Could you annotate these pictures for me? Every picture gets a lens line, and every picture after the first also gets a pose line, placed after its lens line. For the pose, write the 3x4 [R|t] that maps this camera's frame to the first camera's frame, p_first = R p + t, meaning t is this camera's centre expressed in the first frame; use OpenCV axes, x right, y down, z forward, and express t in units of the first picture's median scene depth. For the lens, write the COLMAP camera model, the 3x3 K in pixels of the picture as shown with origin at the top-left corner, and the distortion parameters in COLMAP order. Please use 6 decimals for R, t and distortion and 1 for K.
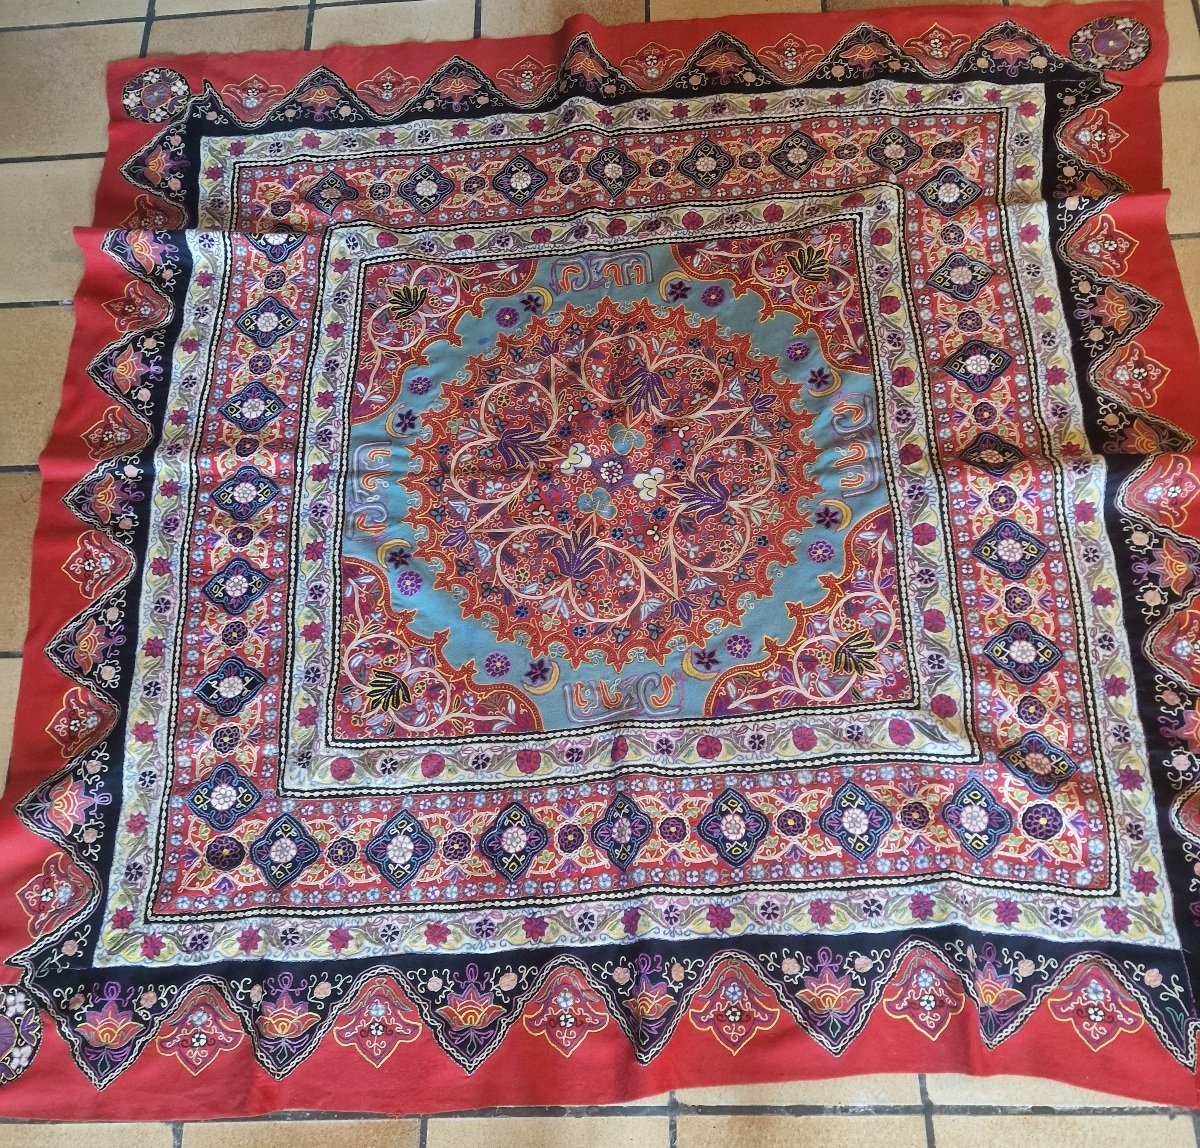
lens RADIAL K [[1088.2, 0, 607.1], [0, 1088.2, 581.2], [0, 0, 1]] dist [0.040108, -0.024339]
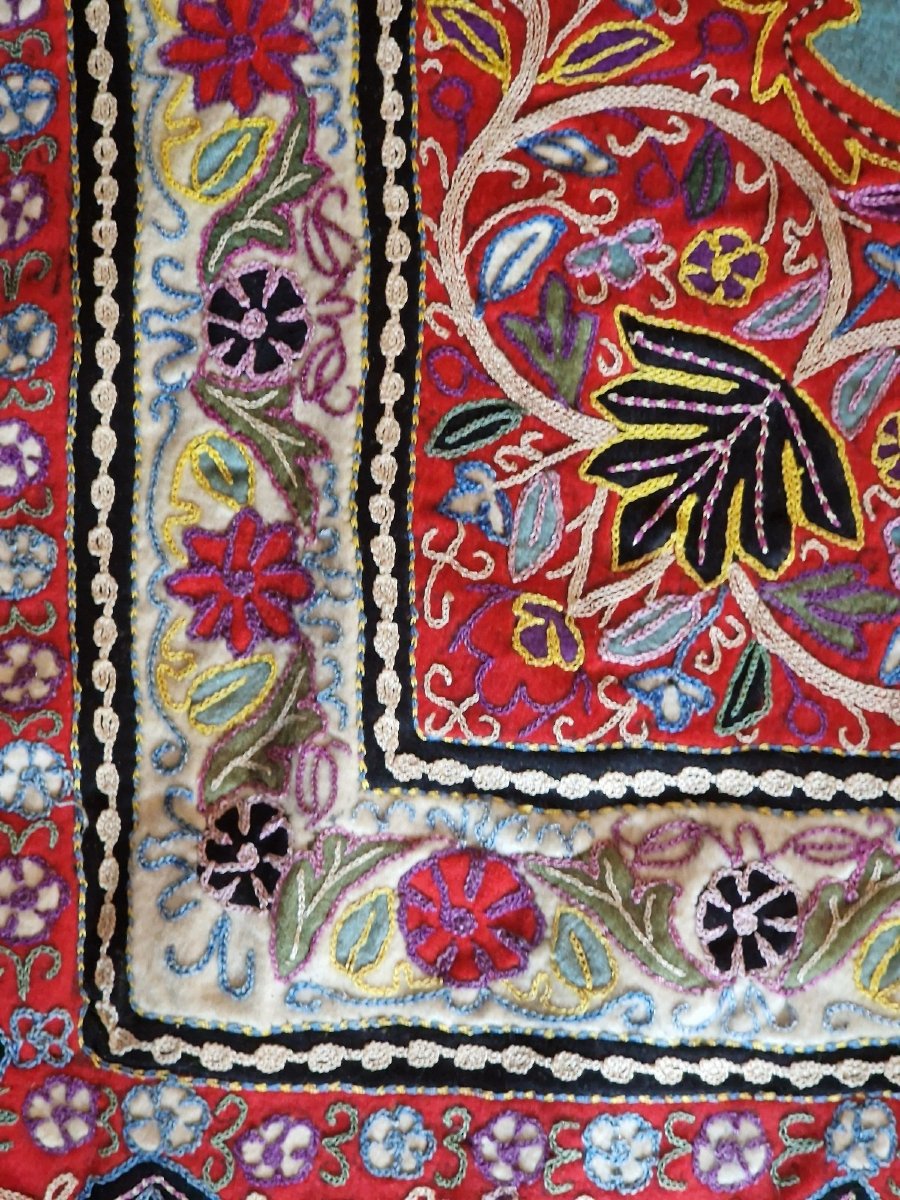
lens RADIAL K [[2365.3, 0, 449.4], [0, 2365.3, 600.4], [0, 0, 1]] dist [-0.031666, 0.000000]
pose [[0.996484, 0.049797, 0.067379, -0.386142], [-0.071034, 0.928580, 0.364272, -0.011438], [-0.044428, -0.367778, 0.928852, 0.956758]]
